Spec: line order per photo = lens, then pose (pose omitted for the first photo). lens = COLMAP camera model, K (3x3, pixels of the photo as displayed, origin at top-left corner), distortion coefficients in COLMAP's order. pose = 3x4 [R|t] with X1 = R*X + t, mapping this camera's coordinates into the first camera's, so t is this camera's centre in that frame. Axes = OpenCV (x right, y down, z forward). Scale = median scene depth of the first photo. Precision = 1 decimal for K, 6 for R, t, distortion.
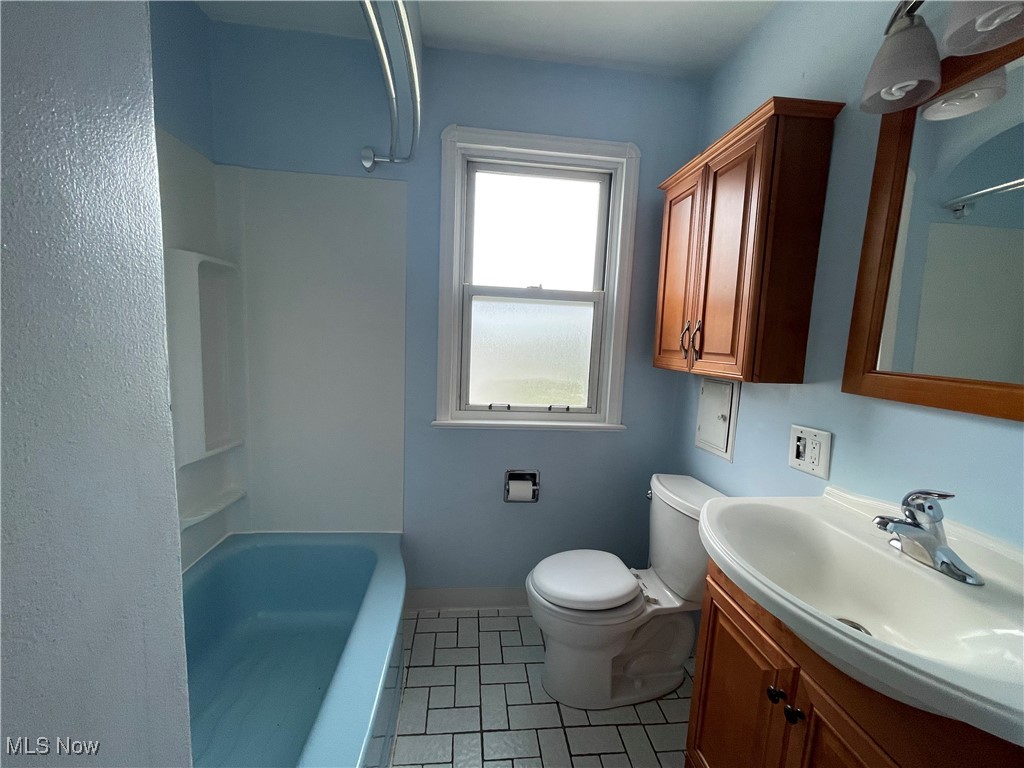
lens RADIAL K [[416.1, 0, 510.4], [0, 416.1, 387.4], [0, 0, 1]] dist [-0.001283, 0.002712]
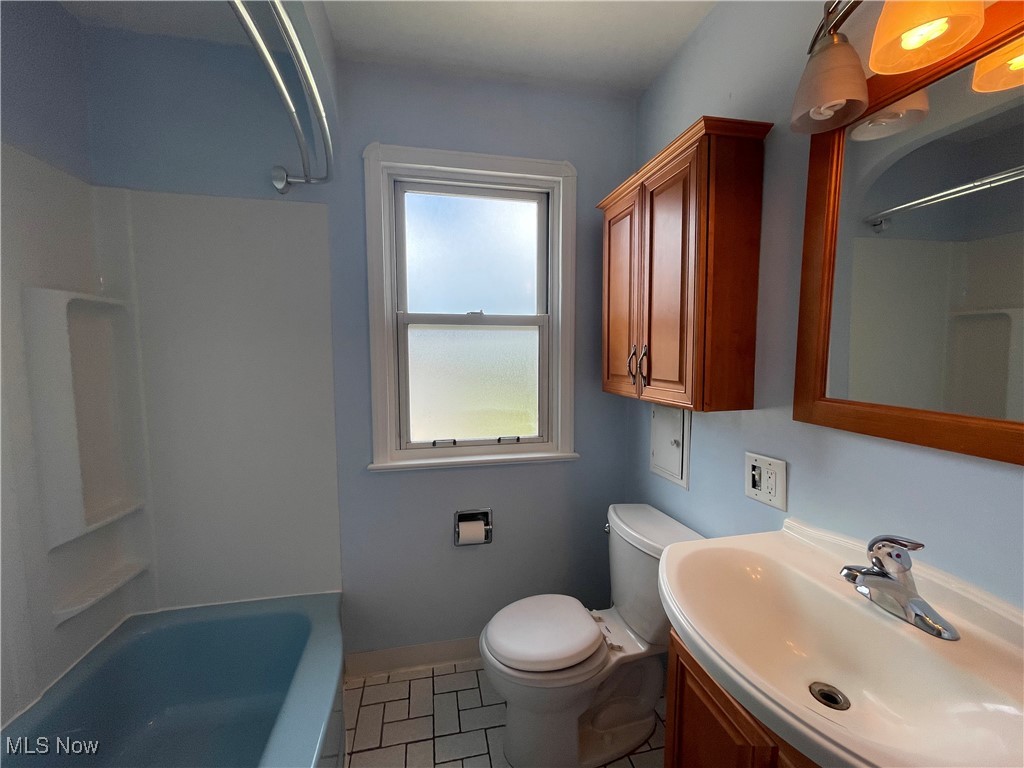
lens RADIAL K [[416.1, 0, 510.4], [0, 416.1, 387.4], [0, 0, 1]] dist [-0.001283, 0.002712]
pose [[0.993877, -0.053496, 0.096679, 0.044927], [0.056432, 0.998017, -0.027892, -0.050306], [-0.094995, 0.033177, 0.994925, 0.077136]]
